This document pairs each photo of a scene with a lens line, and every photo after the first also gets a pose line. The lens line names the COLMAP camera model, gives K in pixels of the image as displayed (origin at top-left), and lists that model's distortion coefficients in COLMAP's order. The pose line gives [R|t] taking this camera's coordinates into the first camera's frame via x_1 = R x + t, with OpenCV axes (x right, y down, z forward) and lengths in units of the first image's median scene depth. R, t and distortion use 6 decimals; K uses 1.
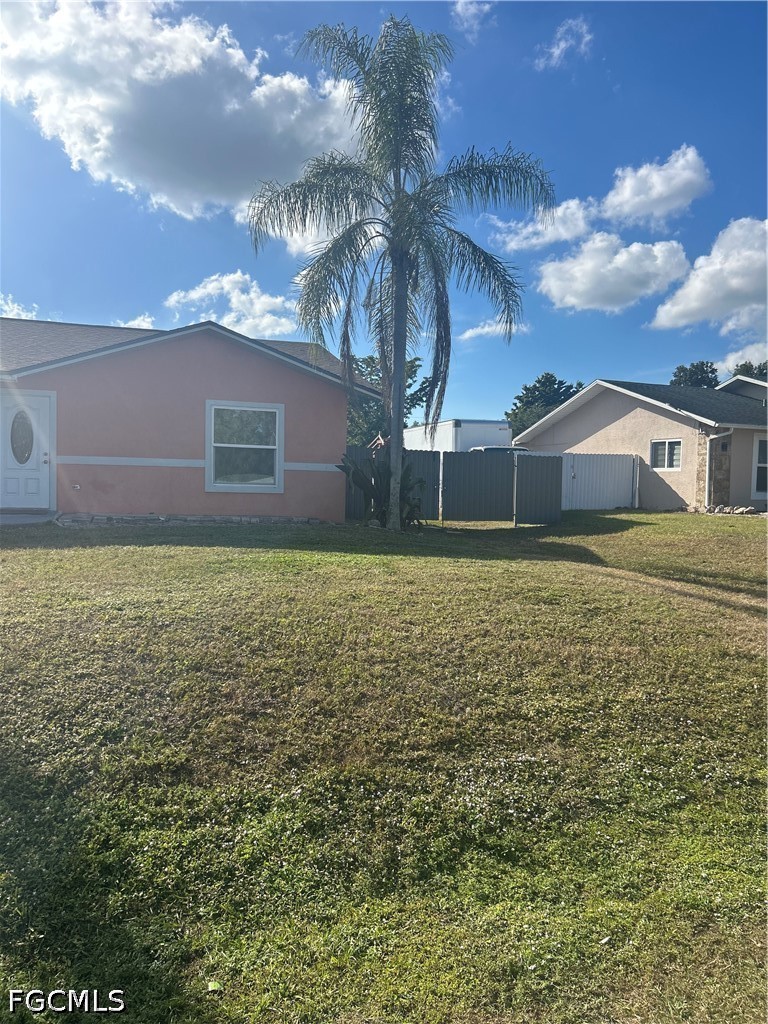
lens RADIAL K [[791.4, 0, 384.0], [0, 791.4, 512.0], [0, 0, 1]] dist [0.092092, -0.083699]
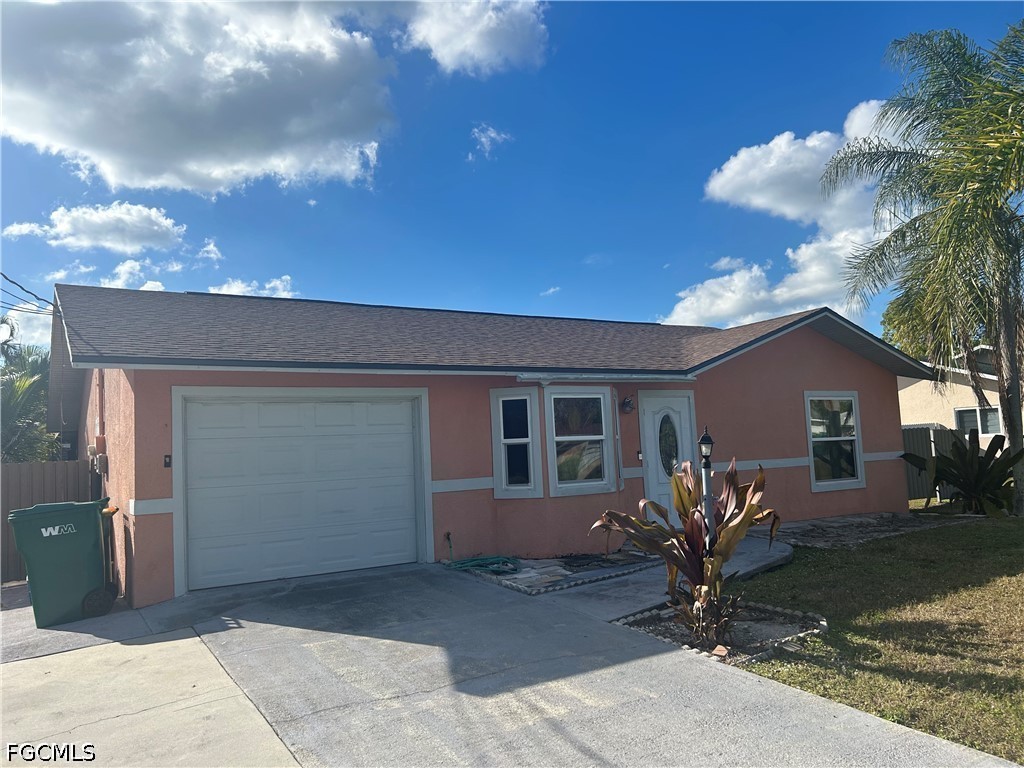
lens RADIAL K [[791.4, 0, 512.0], [0, 791.4, 384.0], [0, 0, 1]] dist [0.092092, -0.083699]
pose [[0.957547, -0.037464, 0.285832, -1.669299], [0.070971, 0.991638, -0.107782, -0.152834], [-0.279404, 0.123492, 0.952199, 0.448620]]
